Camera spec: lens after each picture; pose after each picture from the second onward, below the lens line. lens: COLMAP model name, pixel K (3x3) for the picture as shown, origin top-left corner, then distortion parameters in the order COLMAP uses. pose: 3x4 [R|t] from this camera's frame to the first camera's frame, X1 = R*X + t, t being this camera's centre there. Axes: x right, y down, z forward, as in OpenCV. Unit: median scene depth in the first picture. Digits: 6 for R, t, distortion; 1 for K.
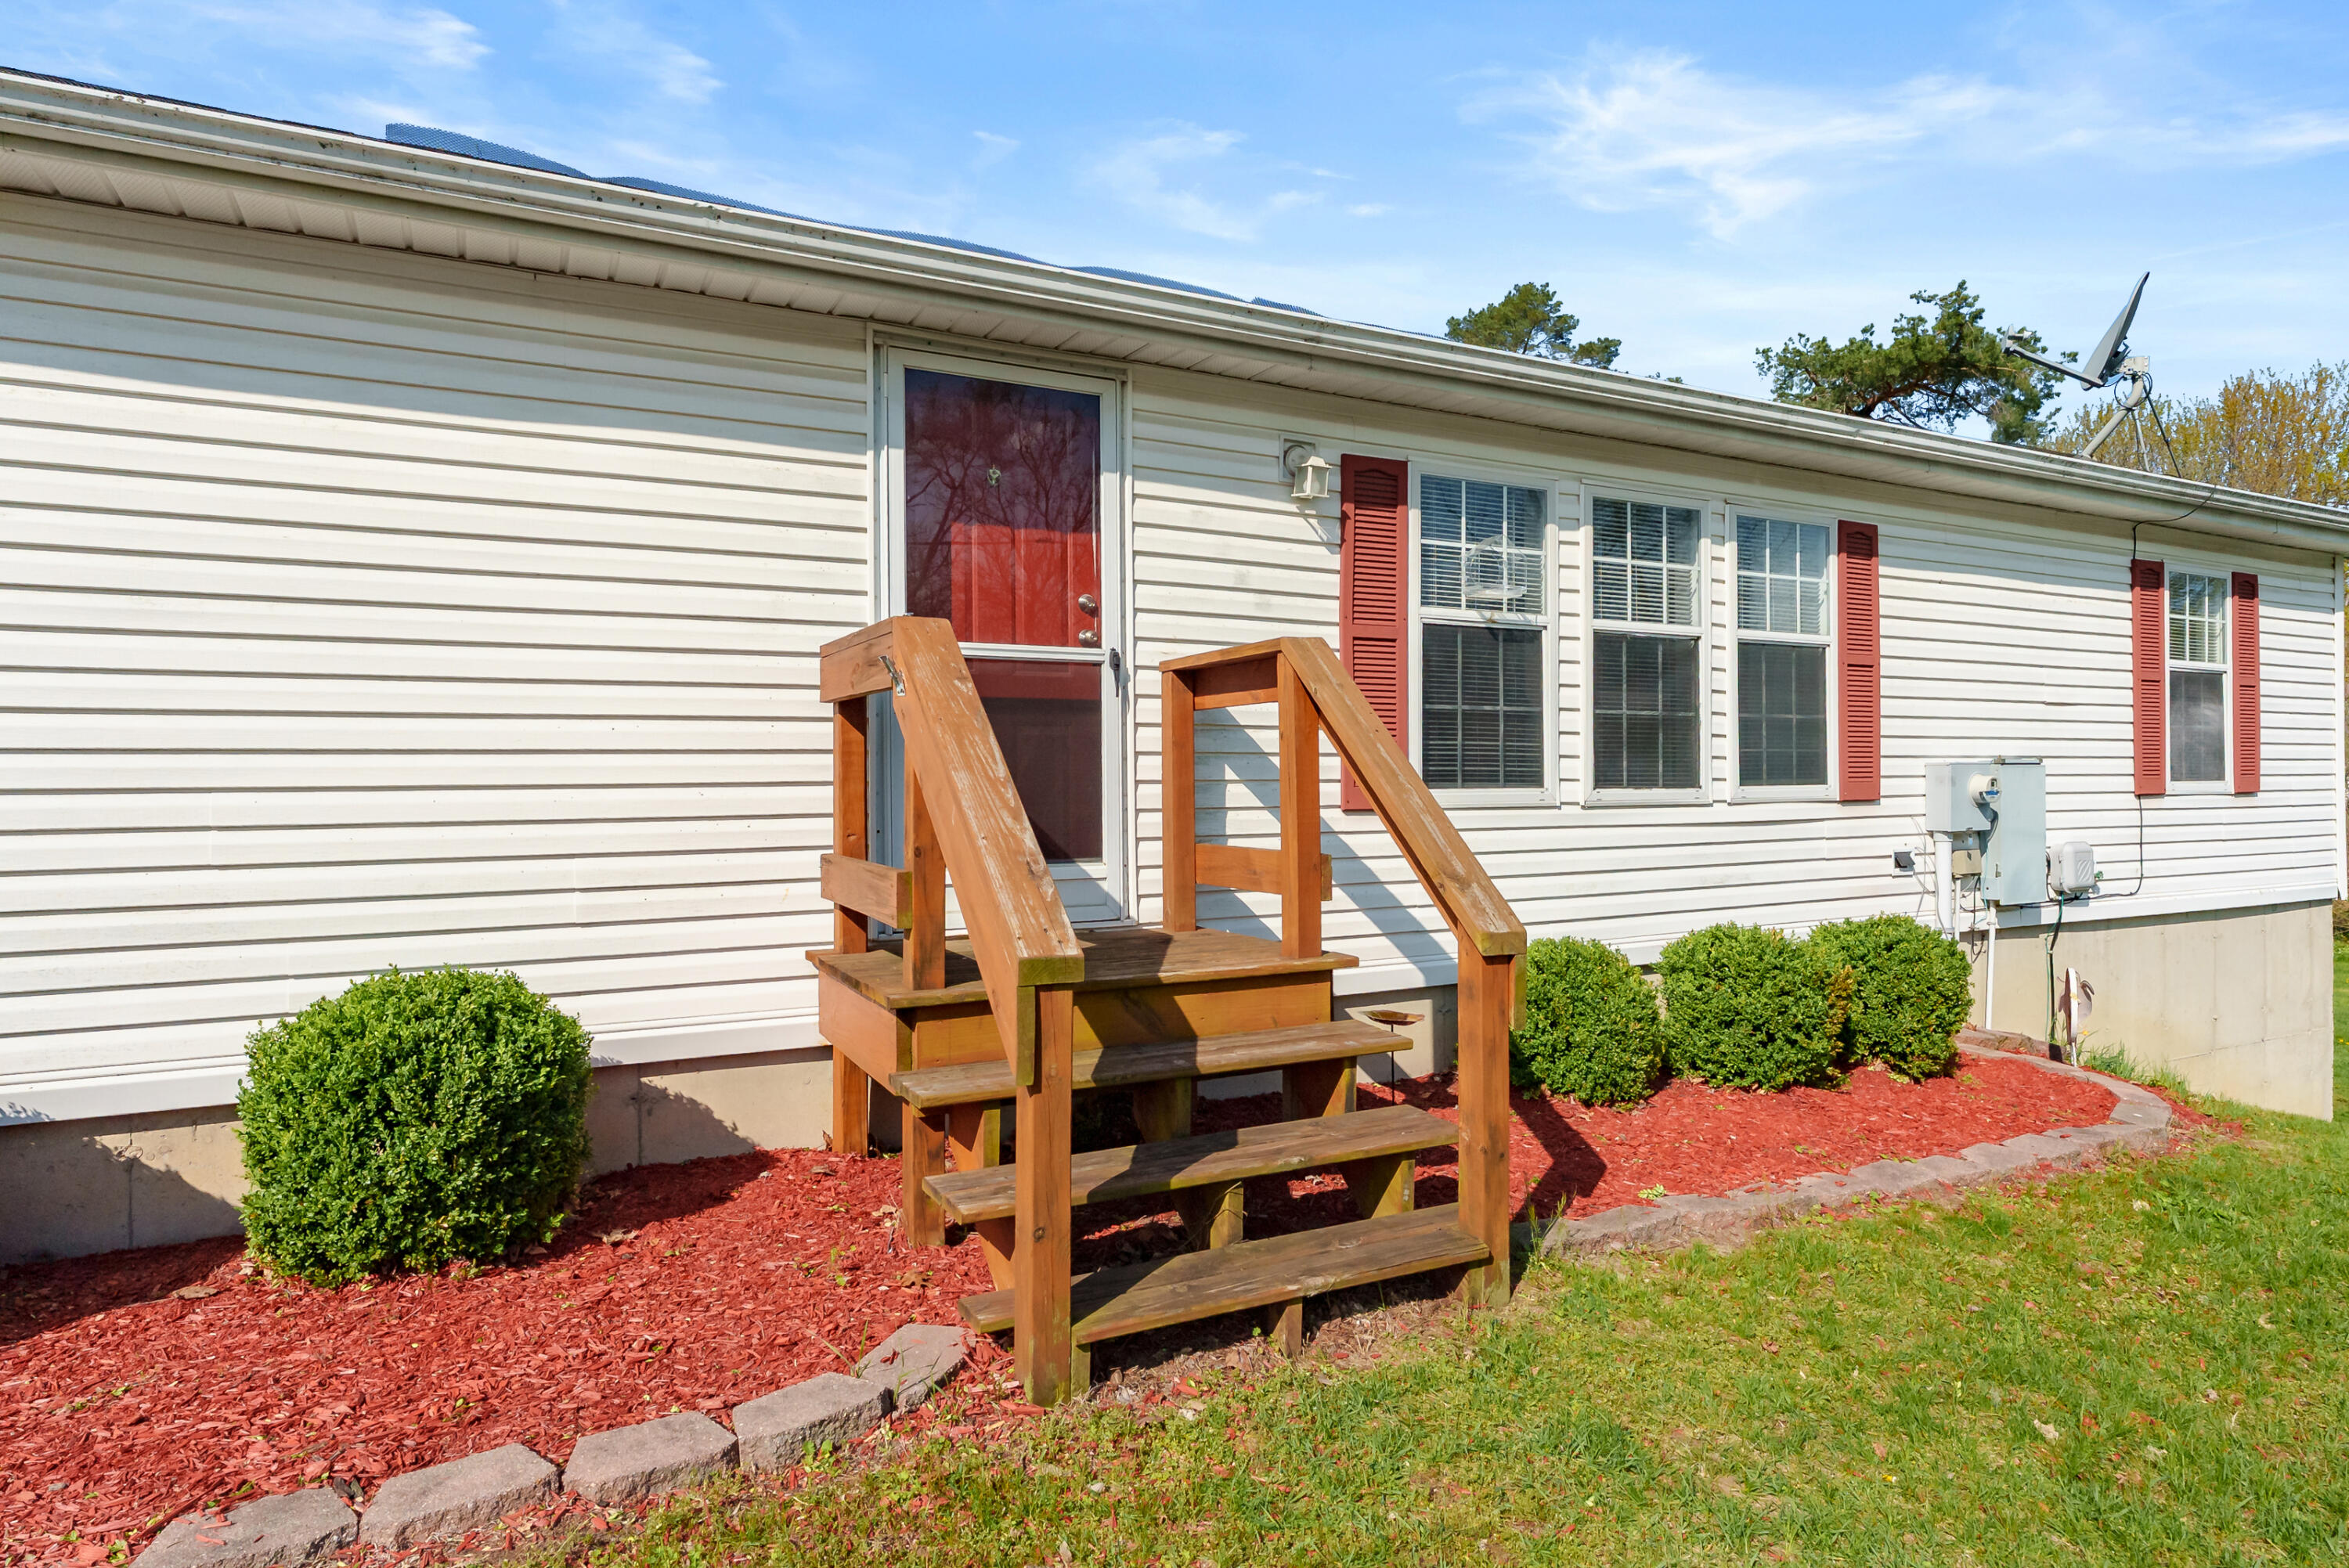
lens RADIAL K [[1294.4, 0, 1199.0], [0, 1294.4, 792.9], [0, 0, 1]] dist [-0.000758, -0.001198]
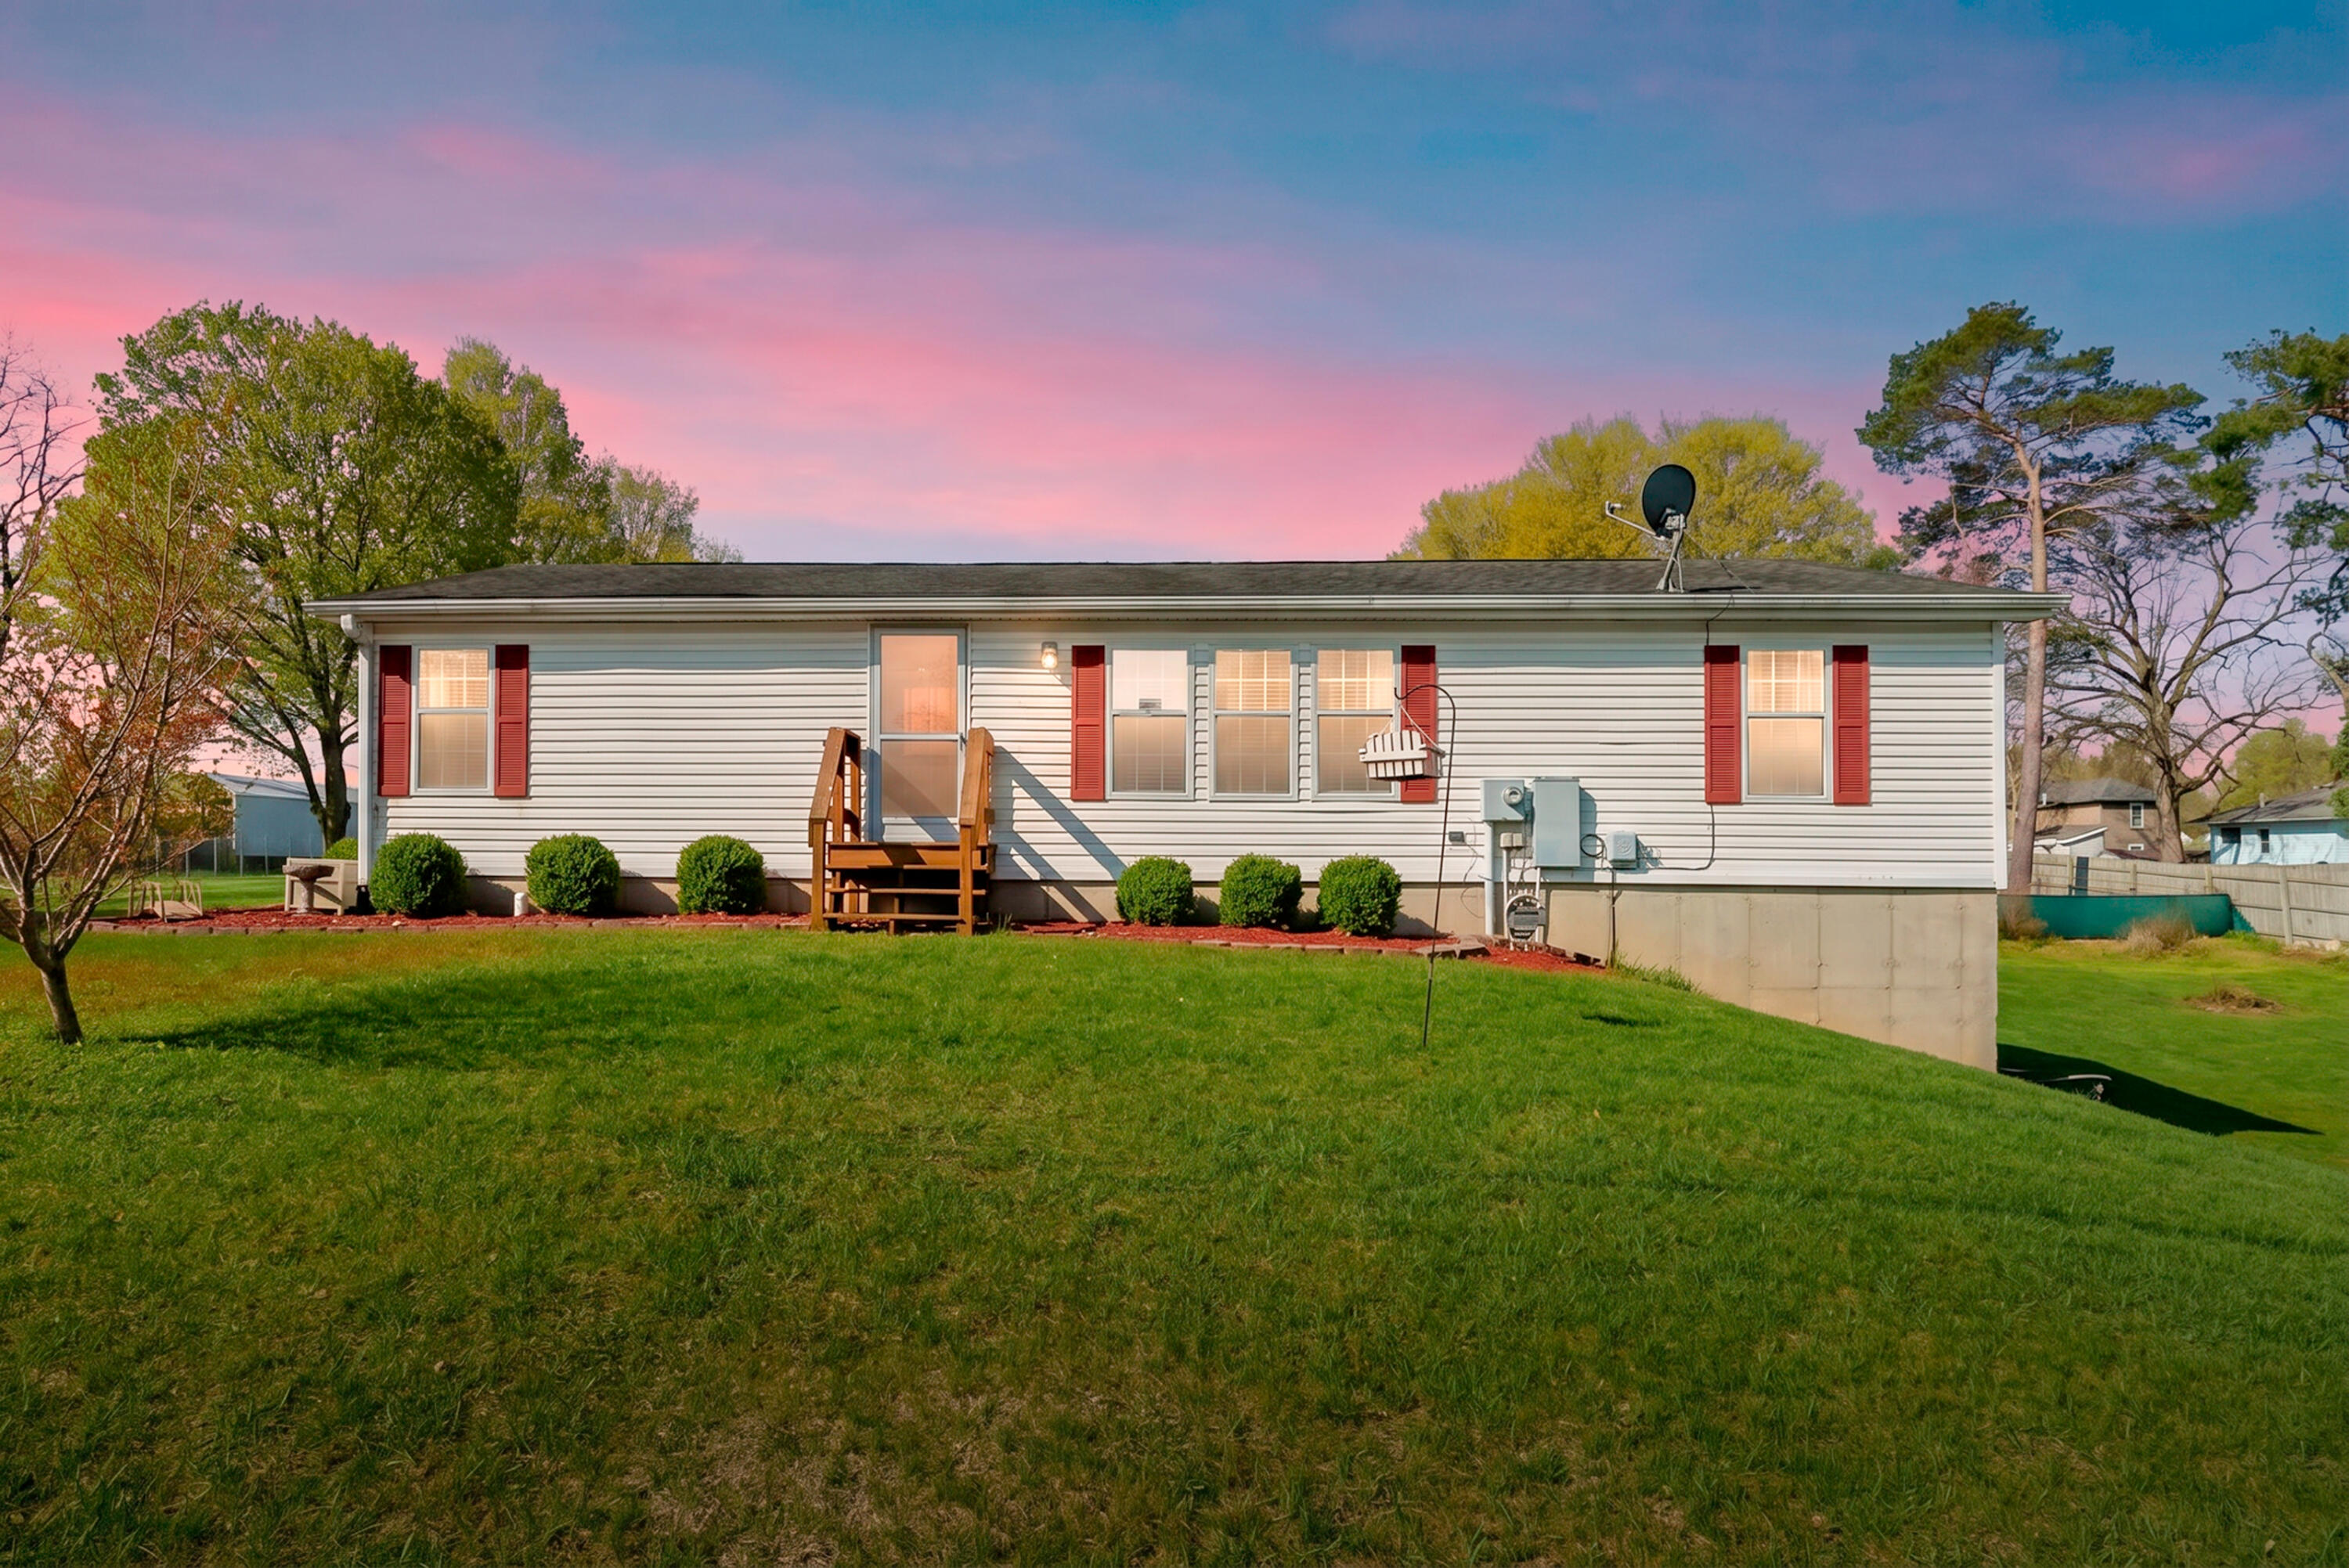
lens RADIAL K [[1306.4, 0, 1085.2], [0, 1306.4, 852.8], [0, 0, 1]] dist [0.000666, 0.002615]
pose [[0.868086, 0.010750, -0.496297, 0.927497], [-0.016298, 0.999844, -0.006850, 0.088516], [0.496145, 0.014035, 0.868126, -0.723355]]
